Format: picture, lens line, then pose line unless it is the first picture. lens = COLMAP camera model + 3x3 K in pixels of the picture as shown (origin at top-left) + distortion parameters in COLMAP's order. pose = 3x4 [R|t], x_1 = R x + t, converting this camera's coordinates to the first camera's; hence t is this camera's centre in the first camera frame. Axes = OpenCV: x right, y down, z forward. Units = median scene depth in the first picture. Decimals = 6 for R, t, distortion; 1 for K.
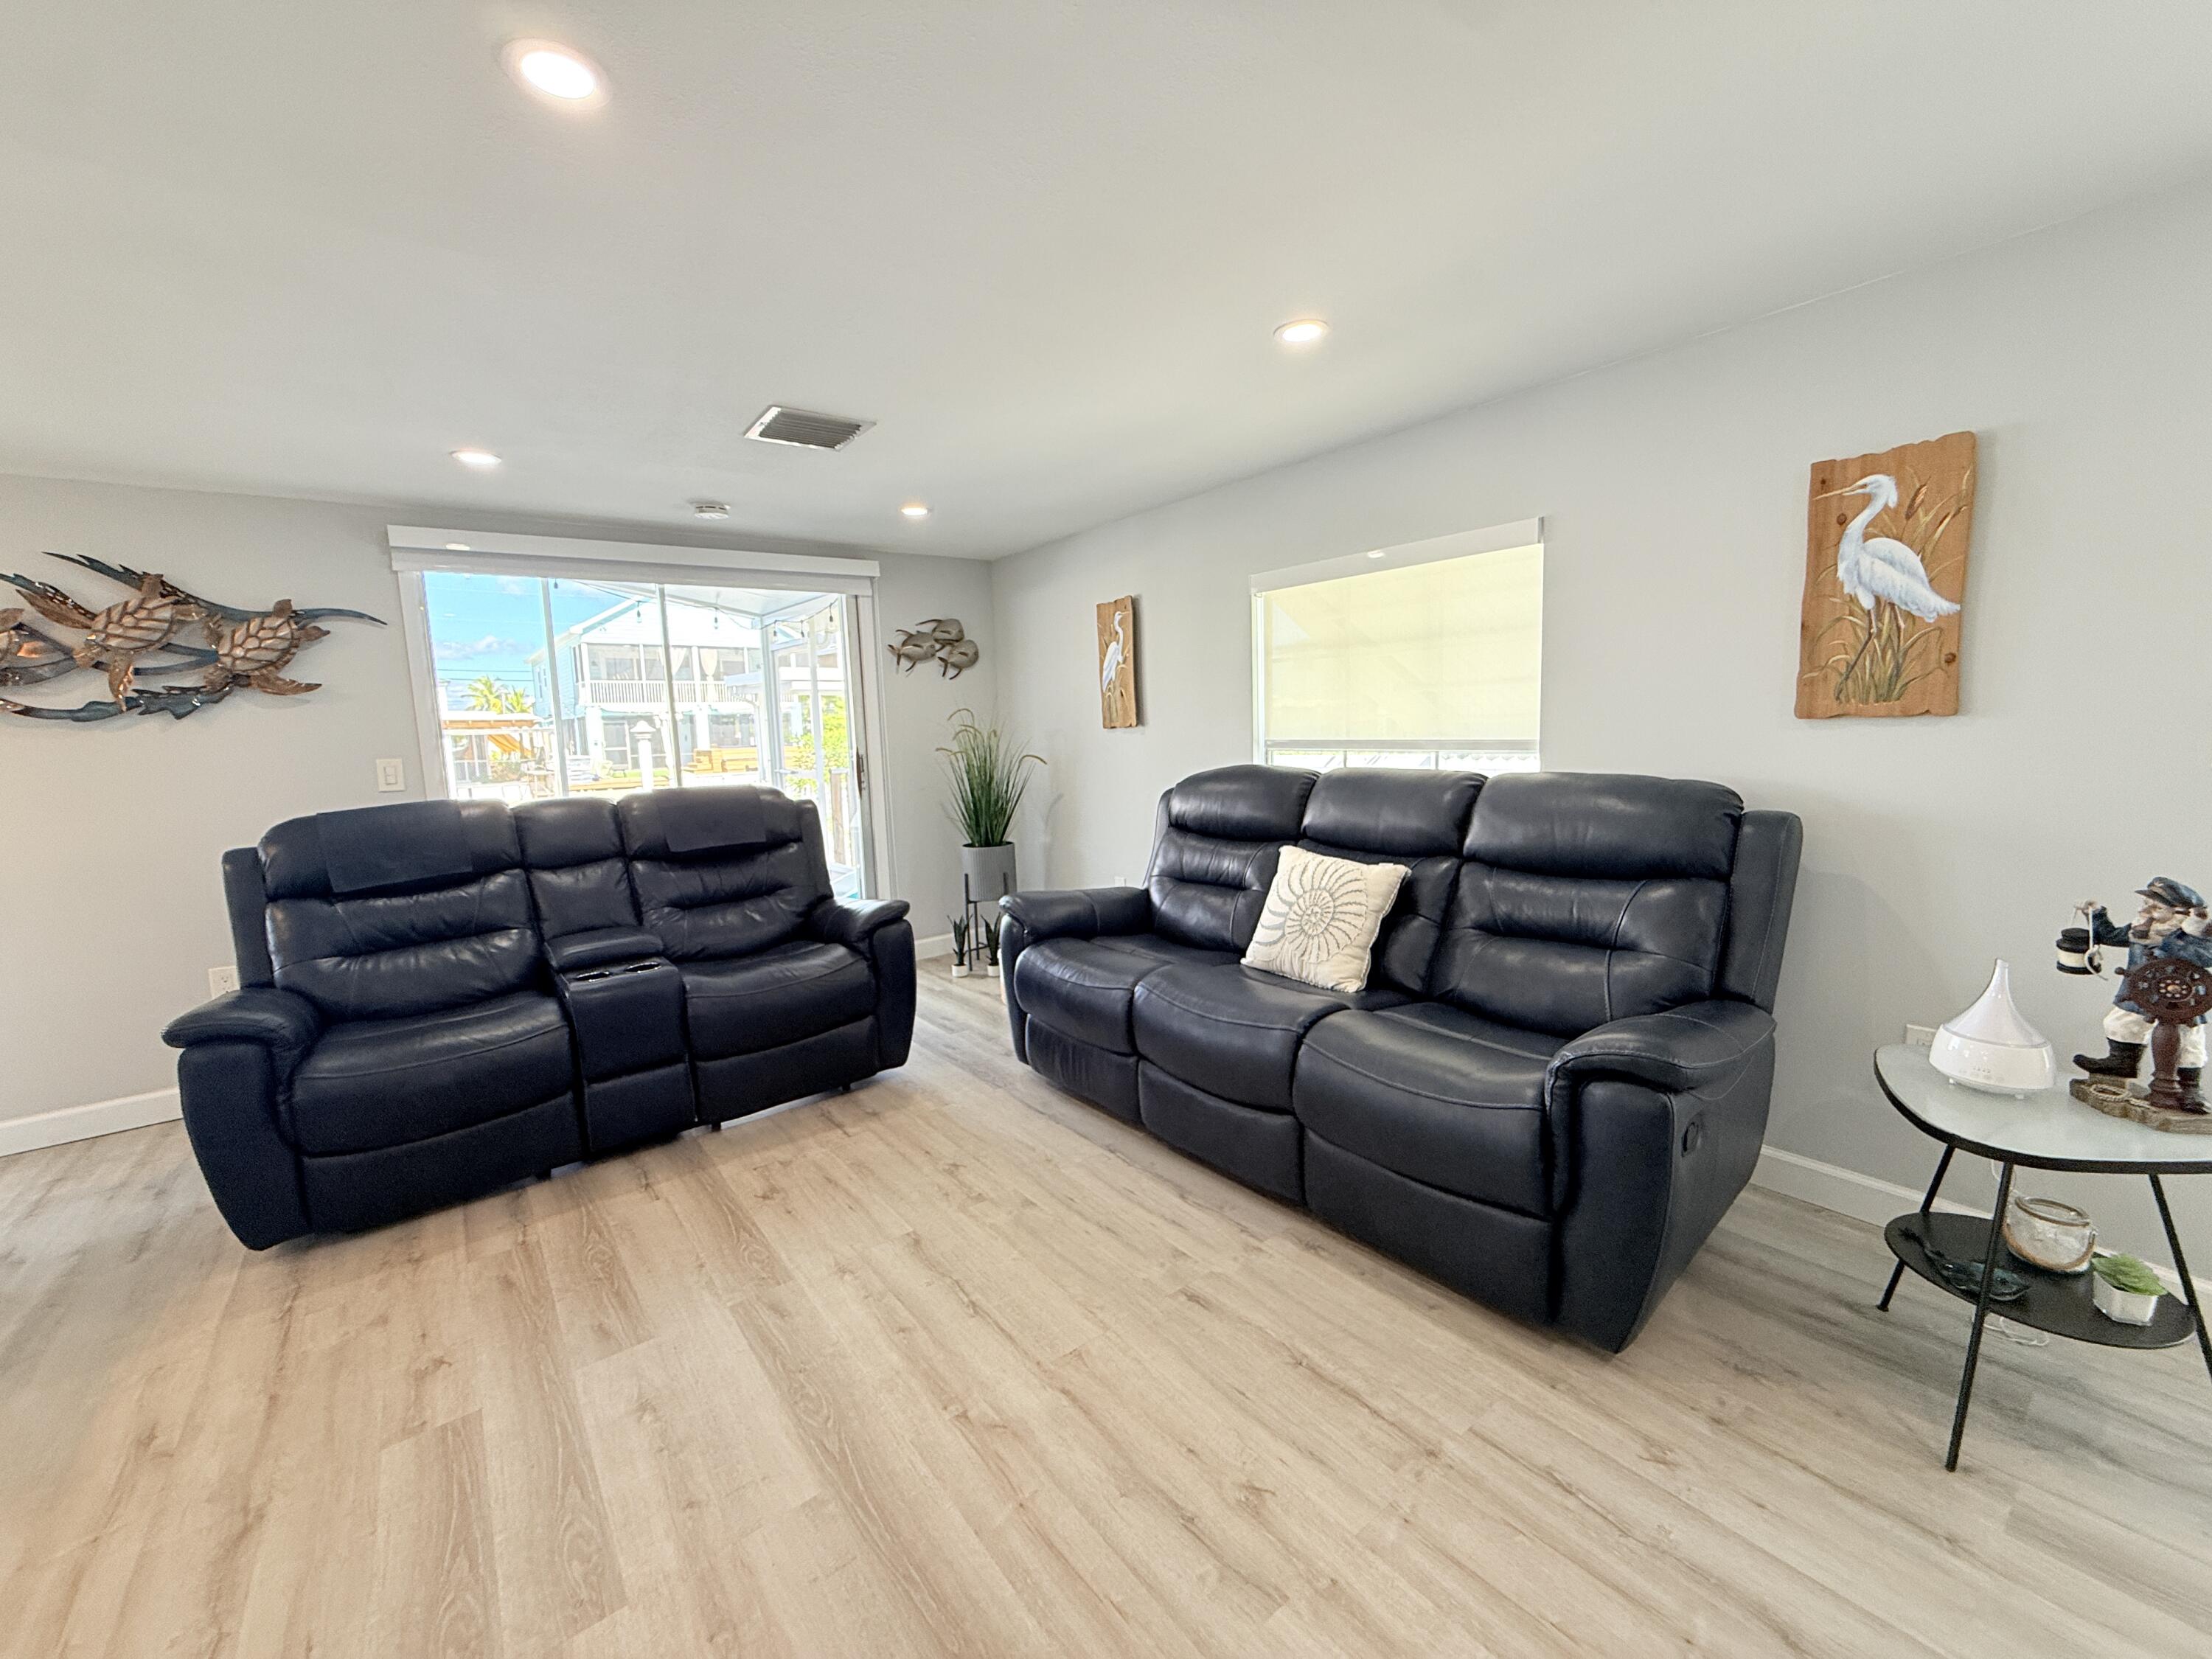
lens RADIAL K [[882.5, 0, 1101.6], [0, 882.5, 830.0], [0, 0, 1]] dist [0.001180, -0.000291]
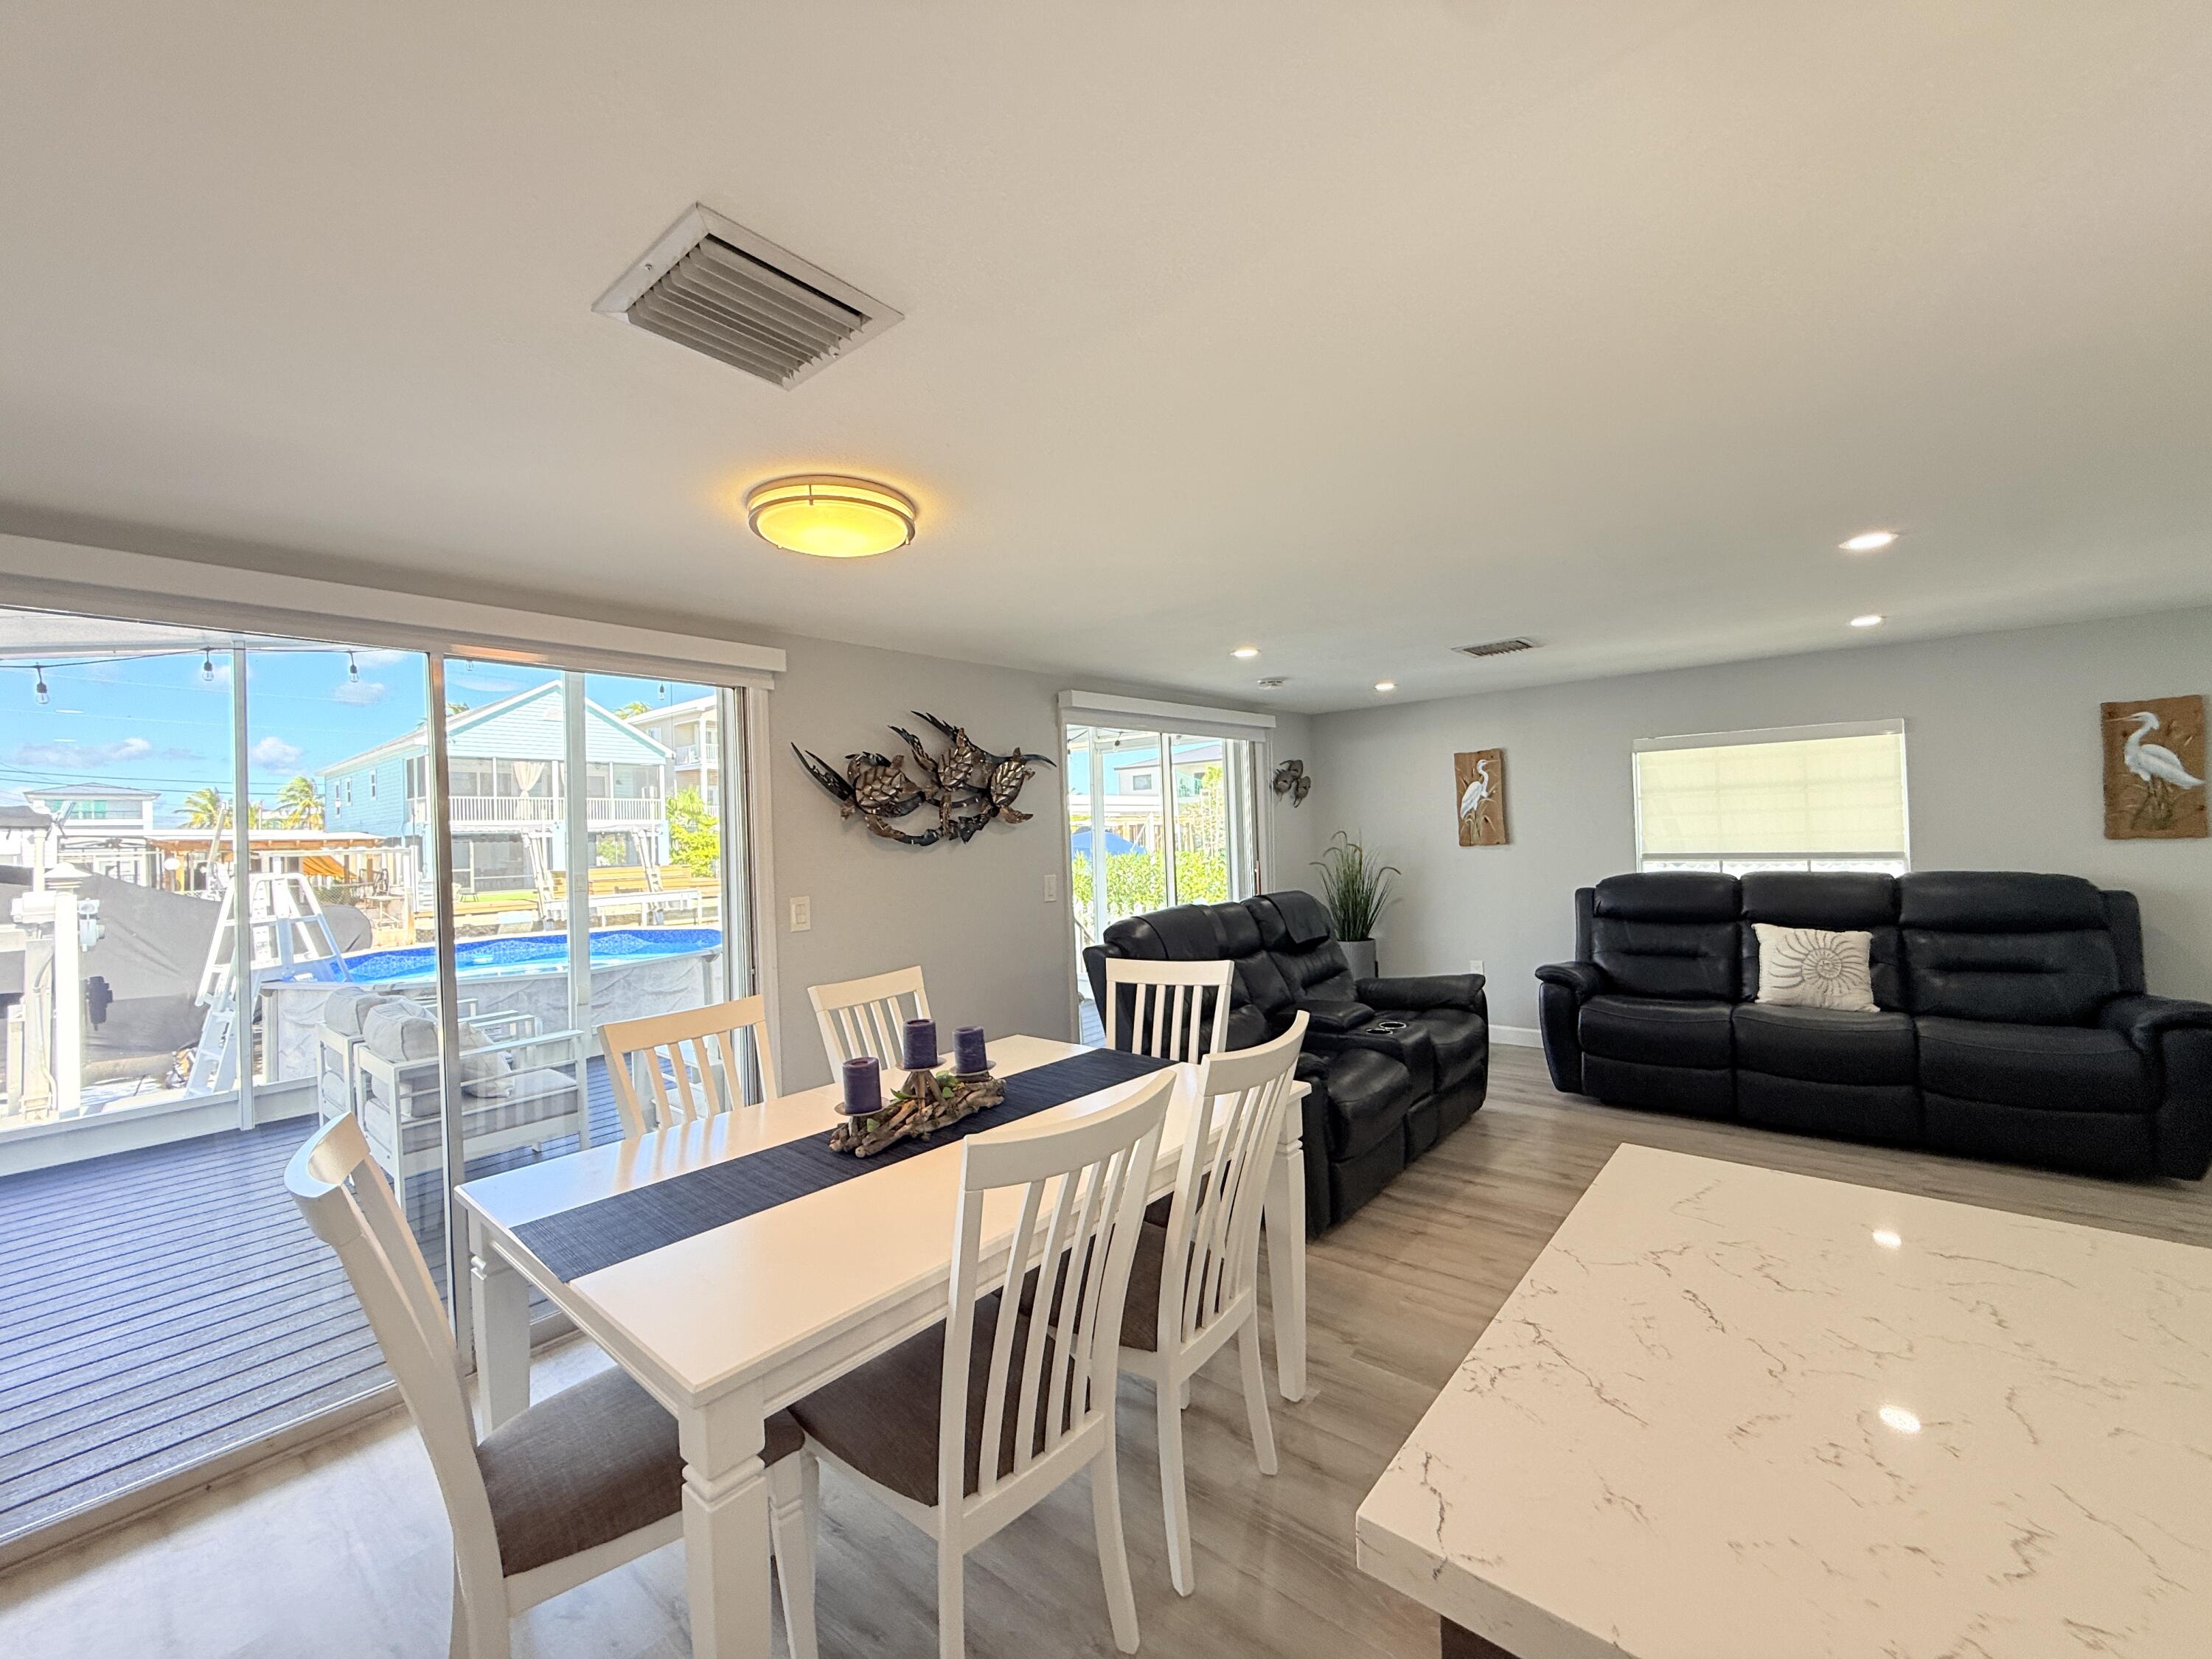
lens RADIAL K [[882.5, 0, 1101.7], [0, 882.5, 830.9], [0, 0, 1]] dist [0.001180, -0.000291]
pose [[0.977949, -0.001947, 0.208836, -1.273840], [0.029033, 0.991514, -0.126715, 0.020935], [-0.206818, 0.129984, 0.969706, -0.258714]]
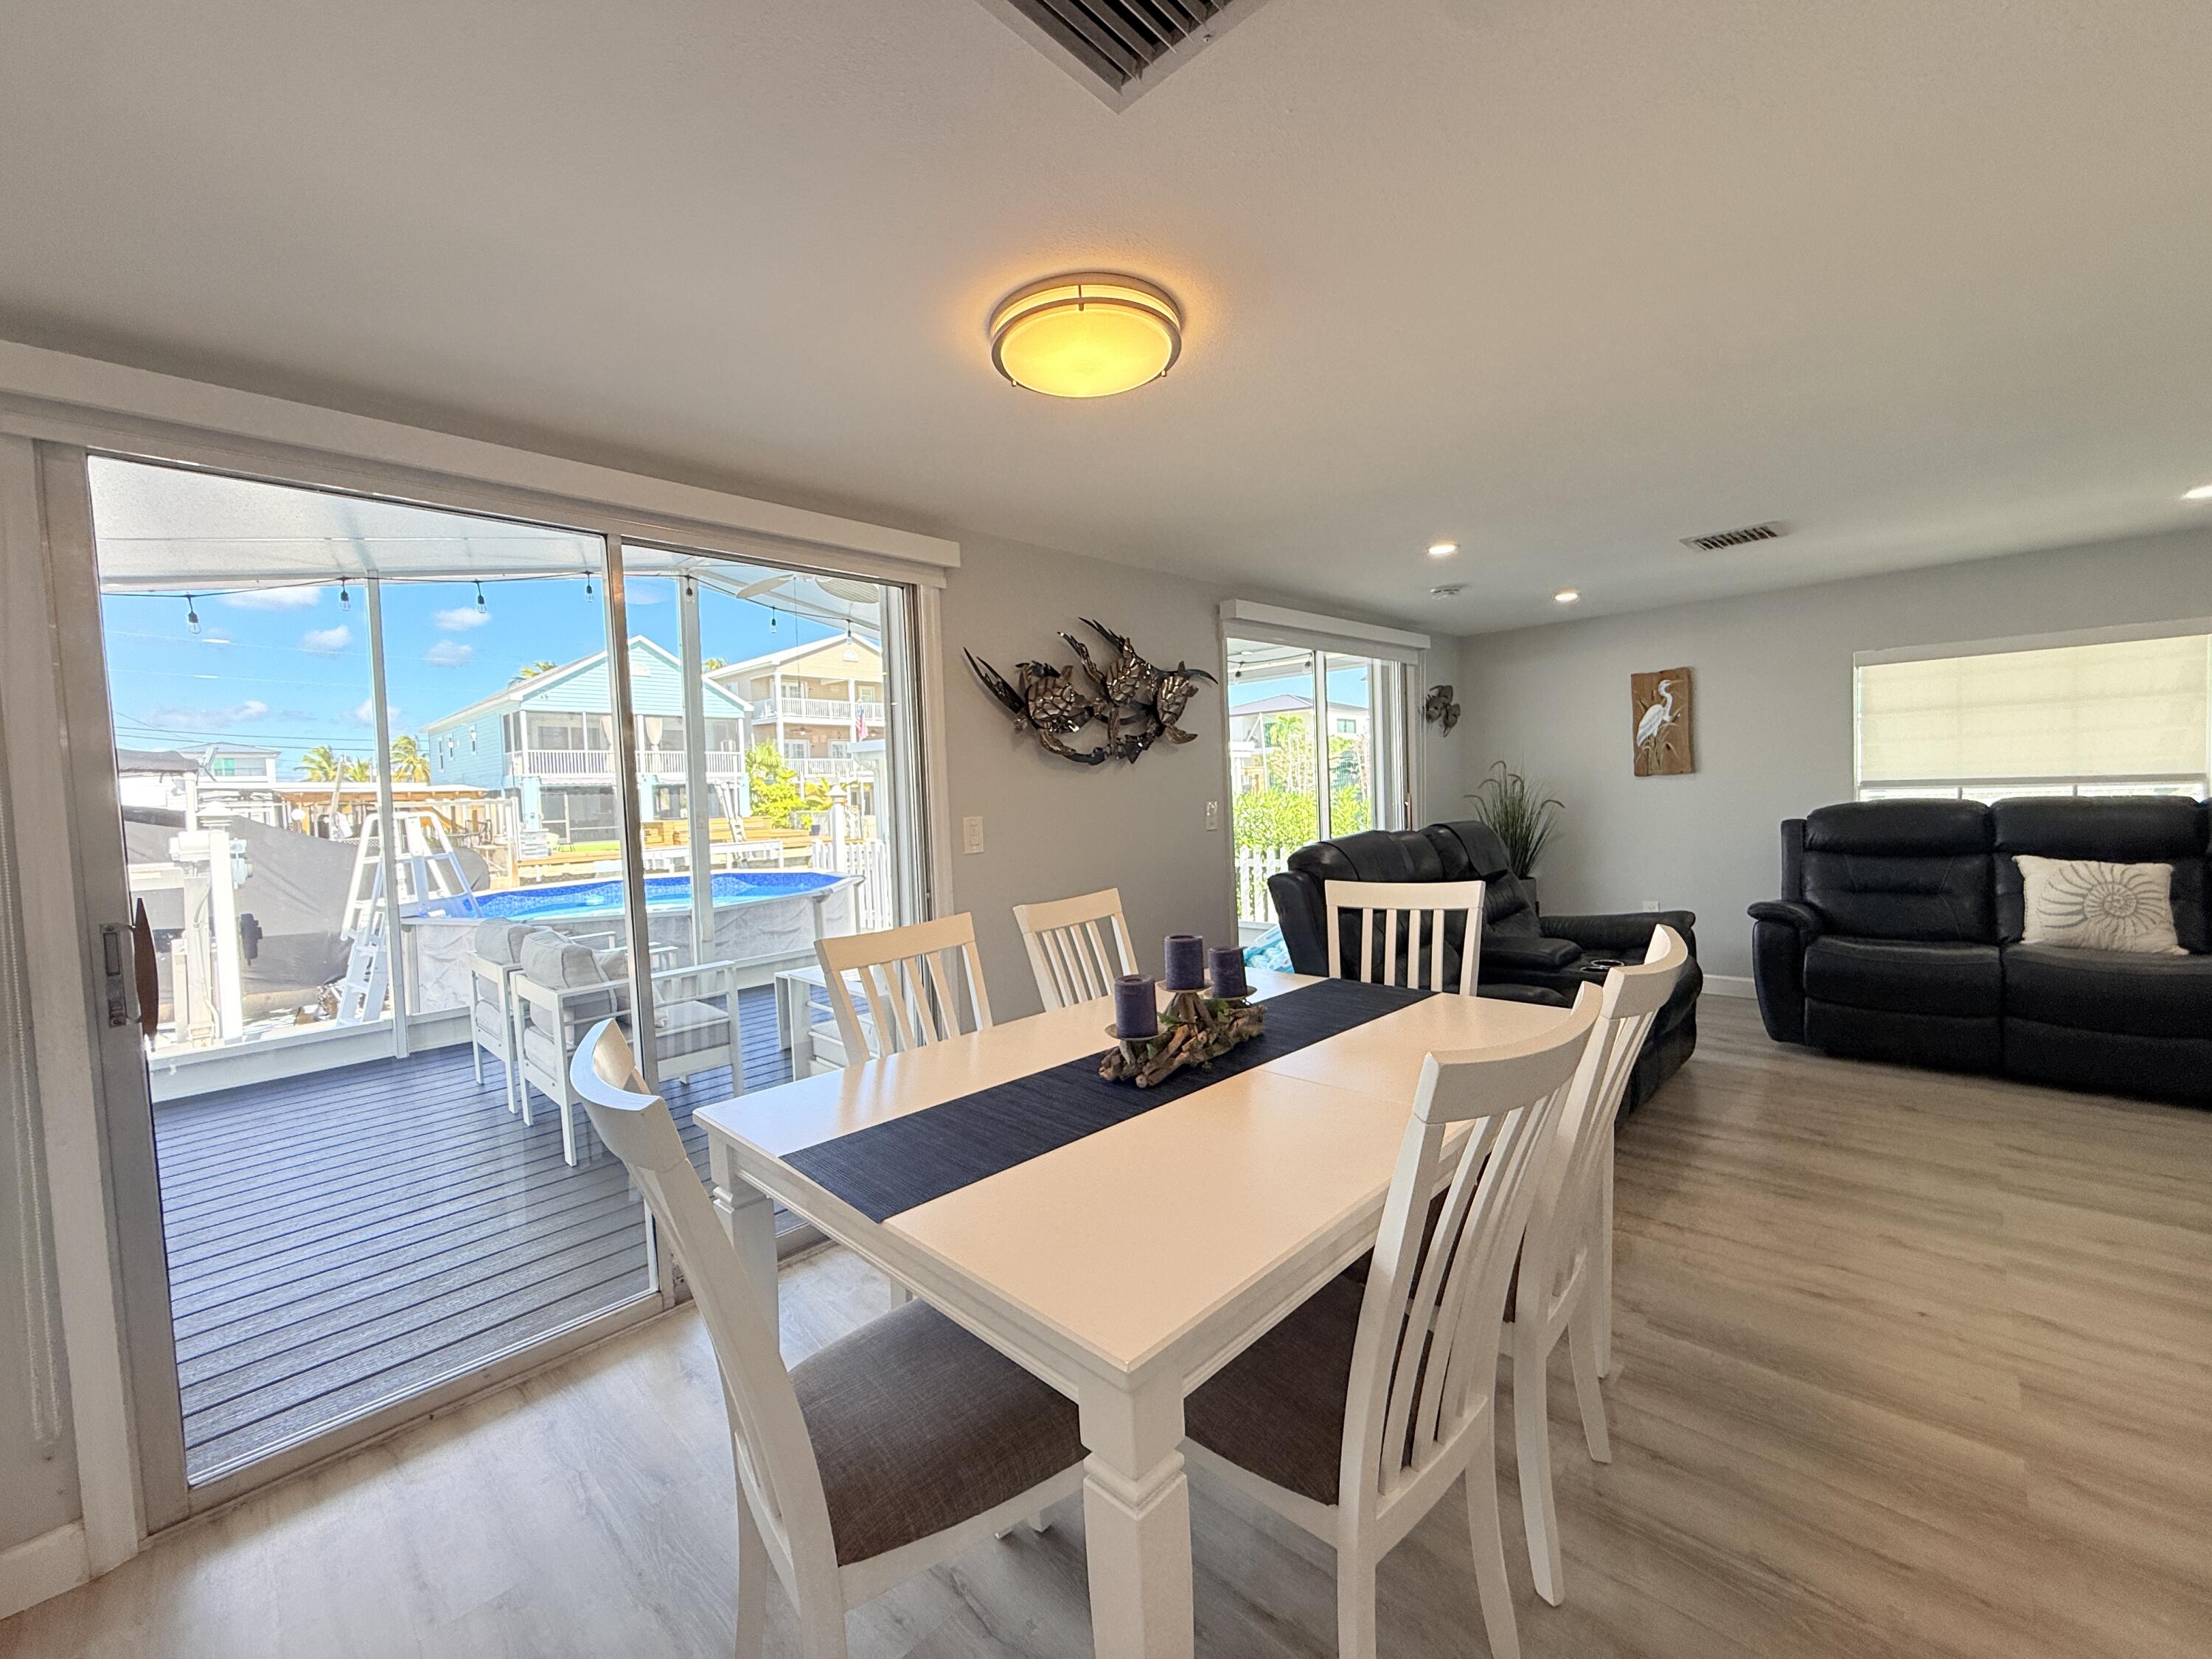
lens RADIAL K [[882.5, 0, 1101.6], [0, 882.5, 830.9], [0, 0, 1]] dist [0.001180, -0.000291]
pose [[0.990075, -0.012999, 0.139941, -1.419072], [0.023937, 0.996762, -0.076762, 0.053048], [-0.138490, 0.079350, 0.987180, -0.117155]]
